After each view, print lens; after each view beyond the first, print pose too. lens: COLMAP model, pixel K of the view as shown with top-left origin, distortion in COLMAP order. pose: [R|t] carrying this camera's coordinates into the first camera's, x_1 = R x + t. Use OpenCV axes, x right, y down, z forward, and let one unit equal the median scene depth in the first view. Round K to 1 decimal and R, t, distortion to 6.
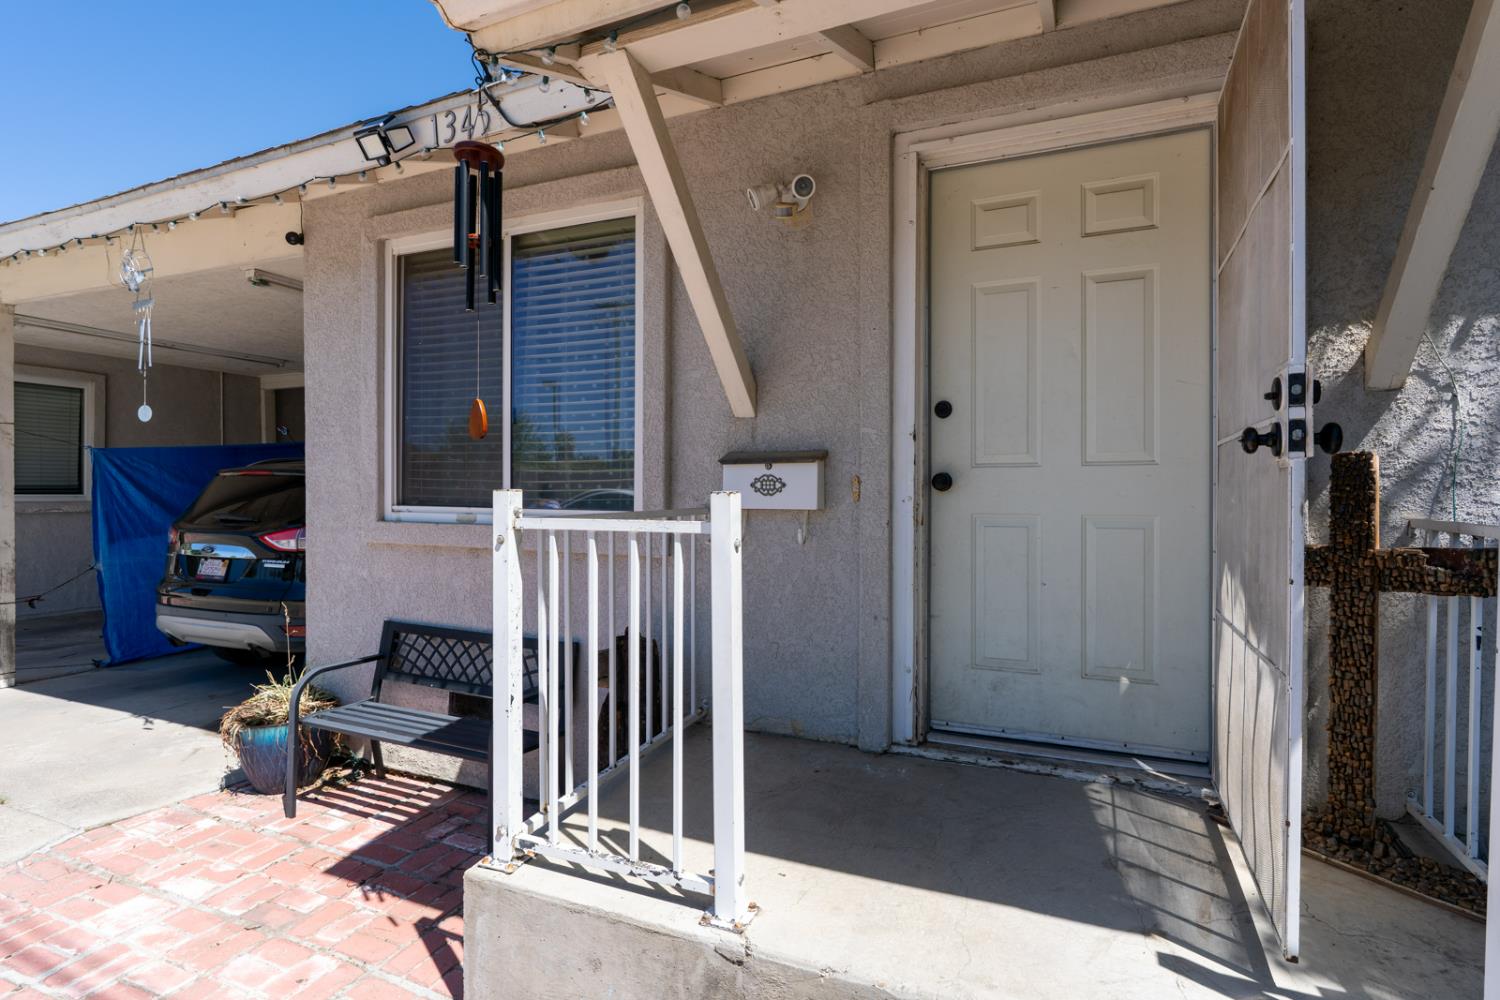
lens RADIAL K [[742.0, 0, 751.7], [0, 742.0, 500.4], [0, 0, 1]] dist [-0.002978, -0.000253]
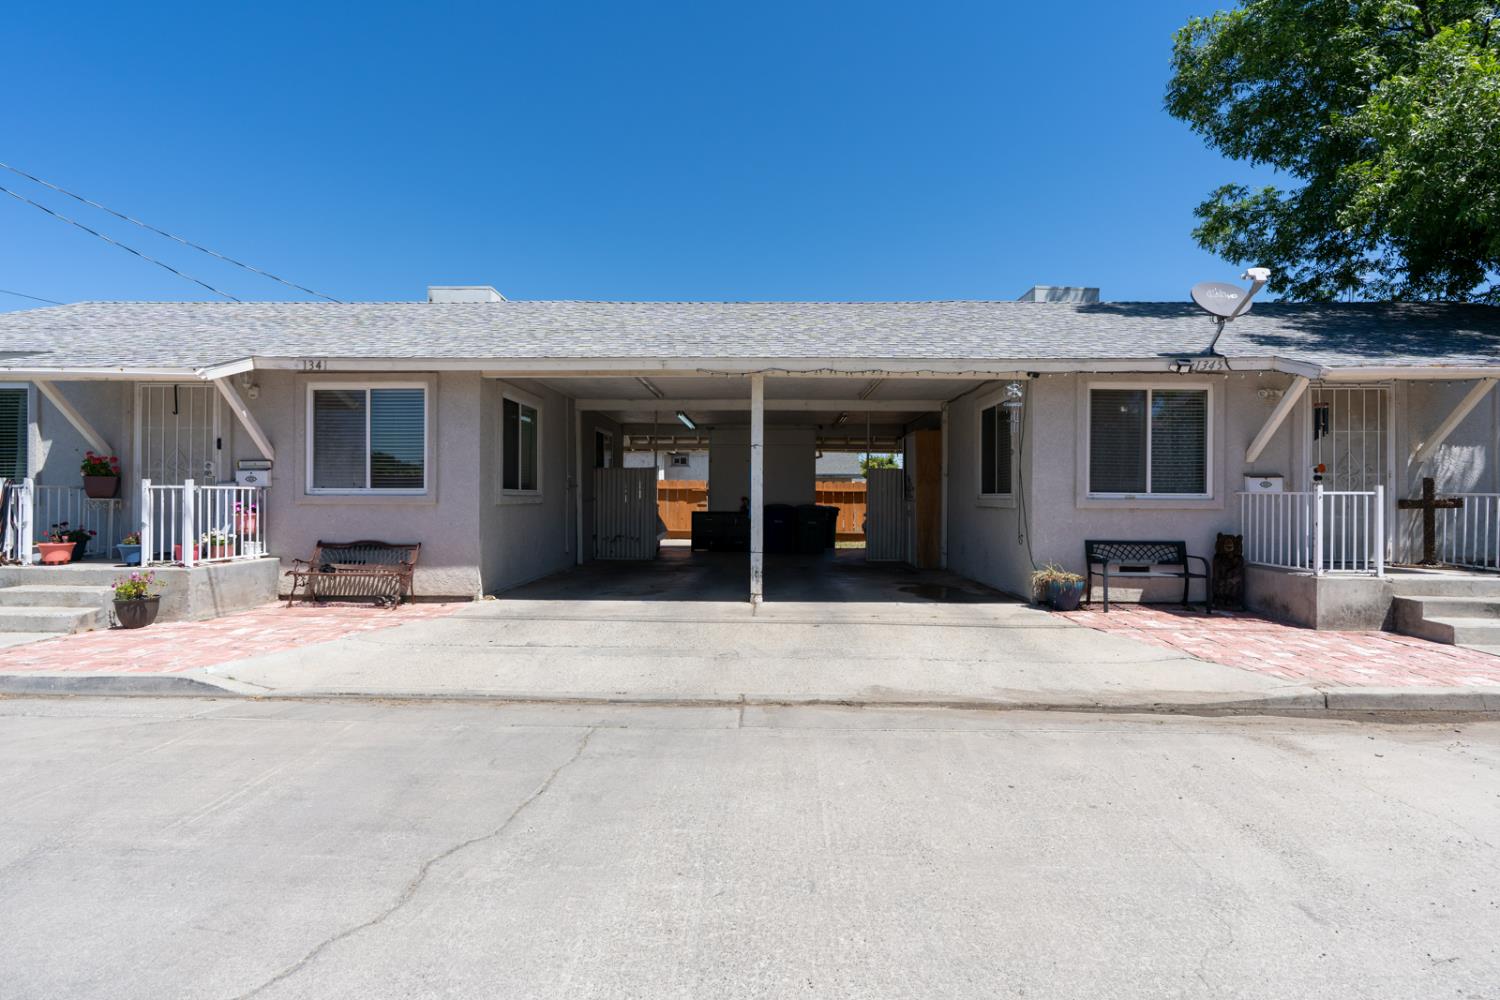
lens RADIAL K [[708.9, 0, 747.0], [0, 708.9, 501.0], [0, 0, 1]] dist [-0.001901, 0.000917]
pose [[0.922824, -0.004642, 0.385195, -2.533318], [0.004999, 0.999988, 0.000074, 0.030324], [-0.385190, 0.001857, 0.922835, -0.739126]]
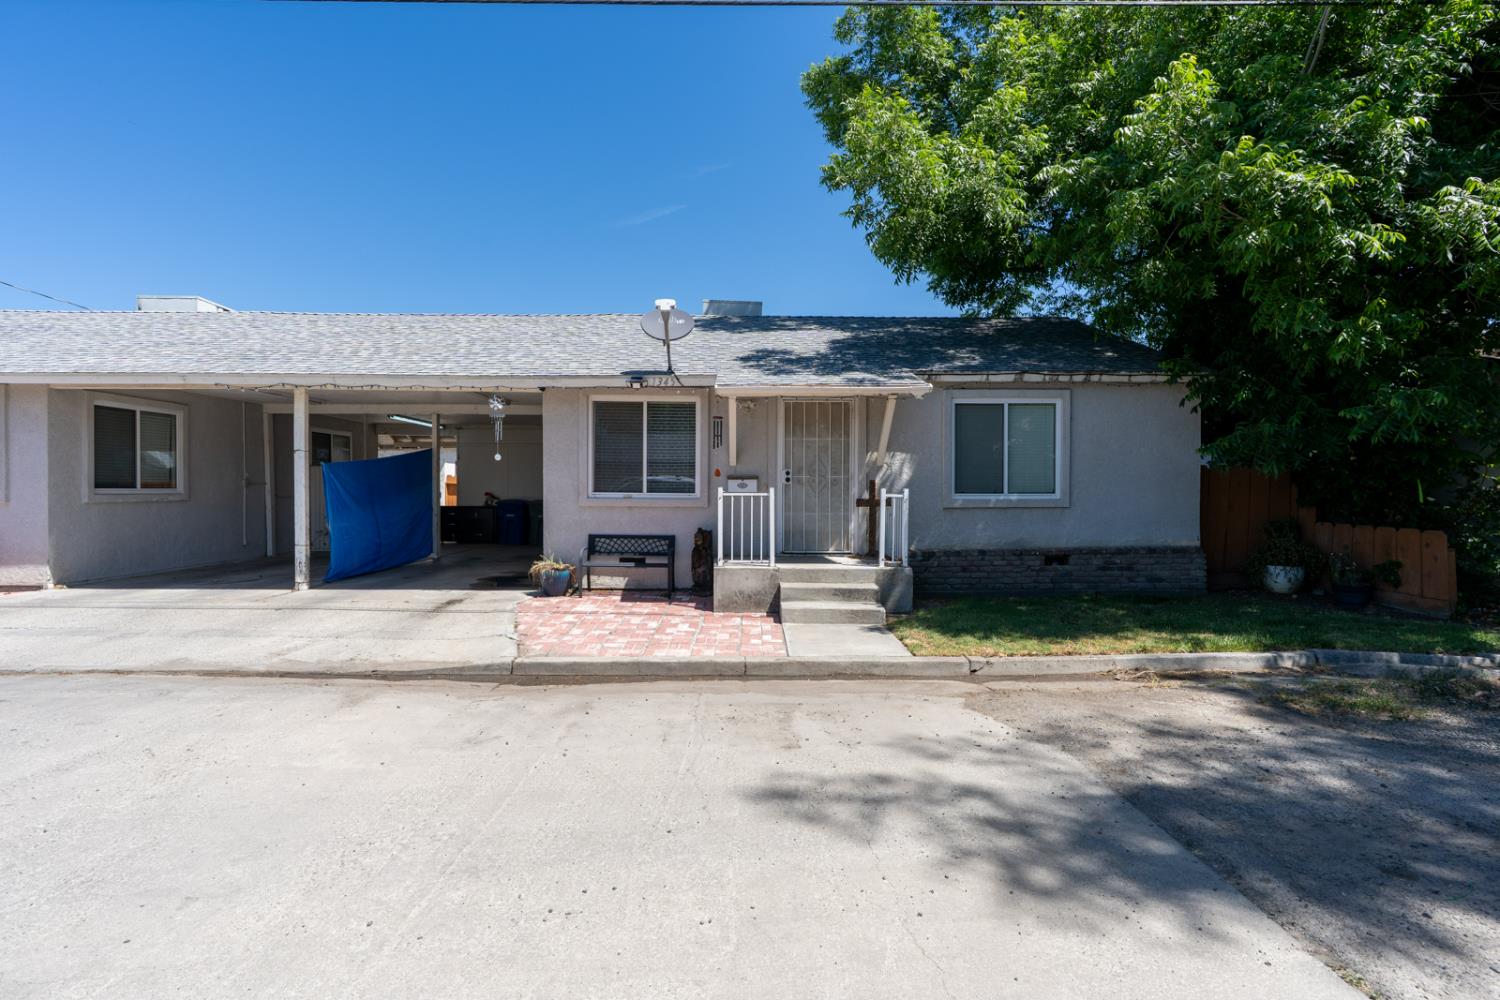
lens RADIAL K [[708.9, 0, 751.6], [0, 708.9, 490.9], [0, 0, 1]] dist [-0.001901, 0.000917]
pose [[0.914034, -0.004230, 0.405615, -1.061520], [0.004964, 0.999987, -0.000757, 0.006800], [-0.405606, 0.002705, 0.914044, -1.718035]]
